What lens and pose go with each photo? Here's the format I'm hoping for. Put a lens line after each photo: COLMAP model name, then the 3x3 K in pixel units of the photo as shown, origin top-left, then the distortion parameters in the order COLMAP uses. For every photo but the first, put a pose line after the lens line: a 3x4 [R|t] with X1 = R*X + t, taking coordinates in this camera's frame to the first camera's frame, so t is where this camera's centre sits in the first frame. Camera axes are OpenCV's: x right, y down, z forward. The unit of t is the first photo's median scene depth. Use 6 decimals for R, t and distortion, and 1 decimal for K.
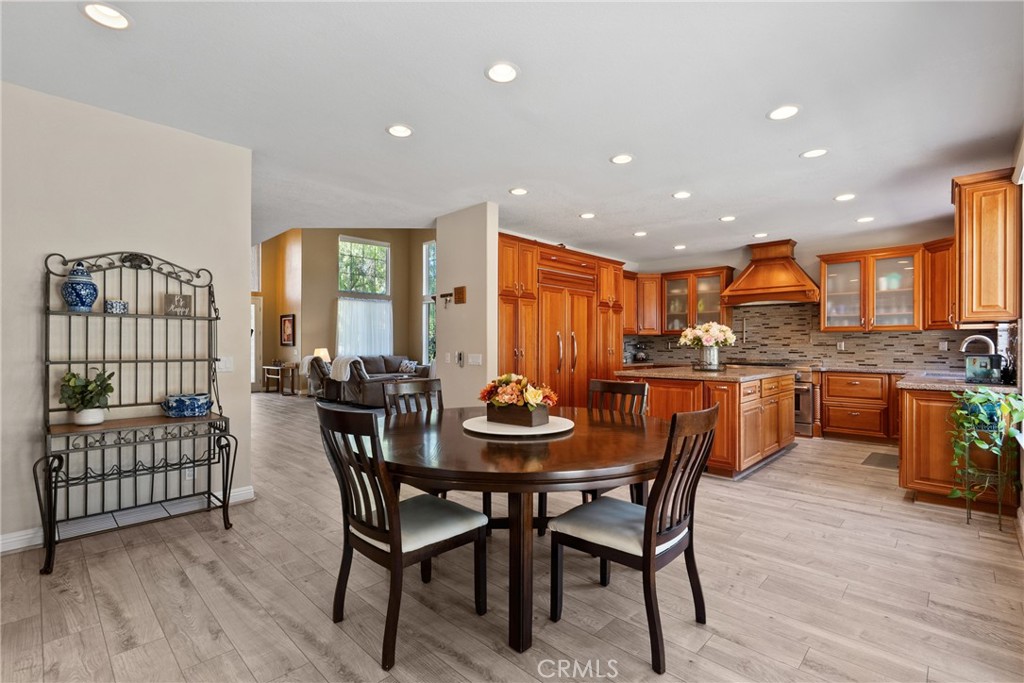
lens RADIAL K [[470.6, 0, 509.4], [0, 470.6, 344.8], [0, 0, 1]] dist [-0.004325, 0.000638]
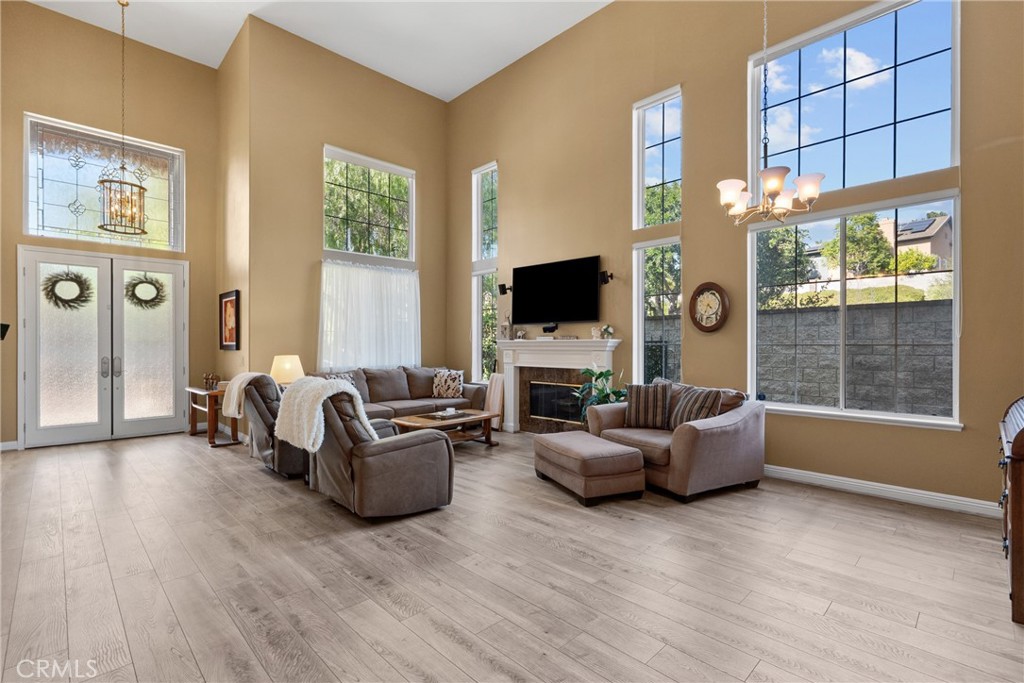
lens RADIAL K [[470.6, 0, 506.5], [0, 470.6, 345.9], [0, 0, 1]] dist [-0.004325, 0.000638]
pose [[0.999587, -0.002033, -0.028656, -0.141833], [0.002012, 0.999998, -0.000757, -0.000846], [0.028658, 0.000699, 0.999589, 0.481442]]
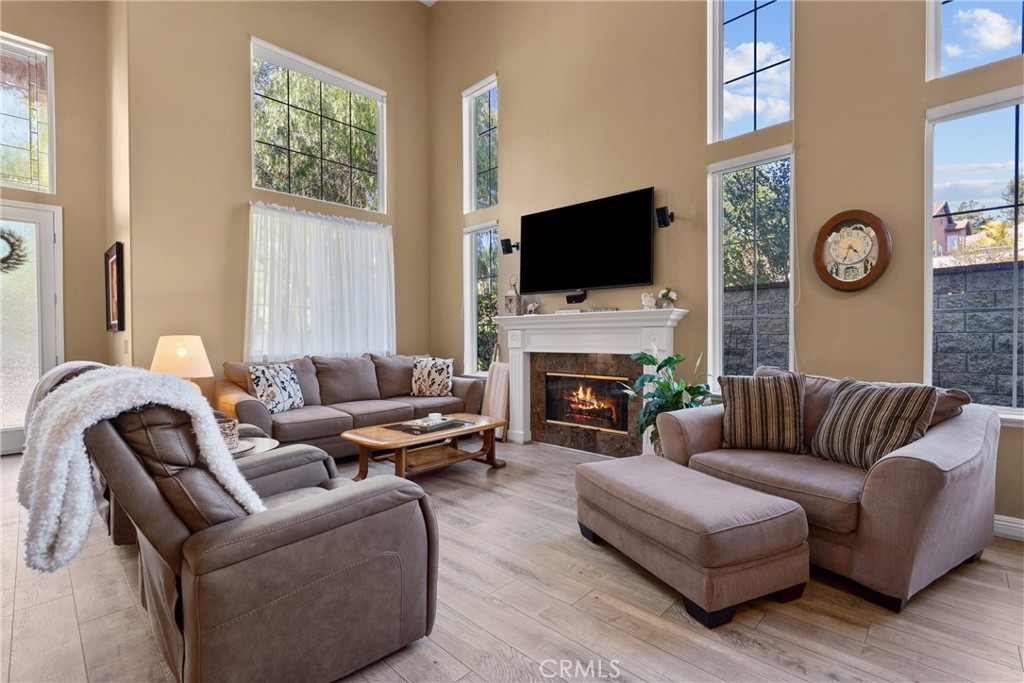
lens RADIAL K [[470.6, 0, 510.1], [0, 470.6, 340.5], [0, 0, 1]] dist [-0.004325, 0.000638]
pose [[0.999956, -0.008011, 0.004935, -0.162435], [0.007981, 0.999950, 0.006092, 0.010442], [-0.004984, -0.006053, 0.999969, 0.638469]]
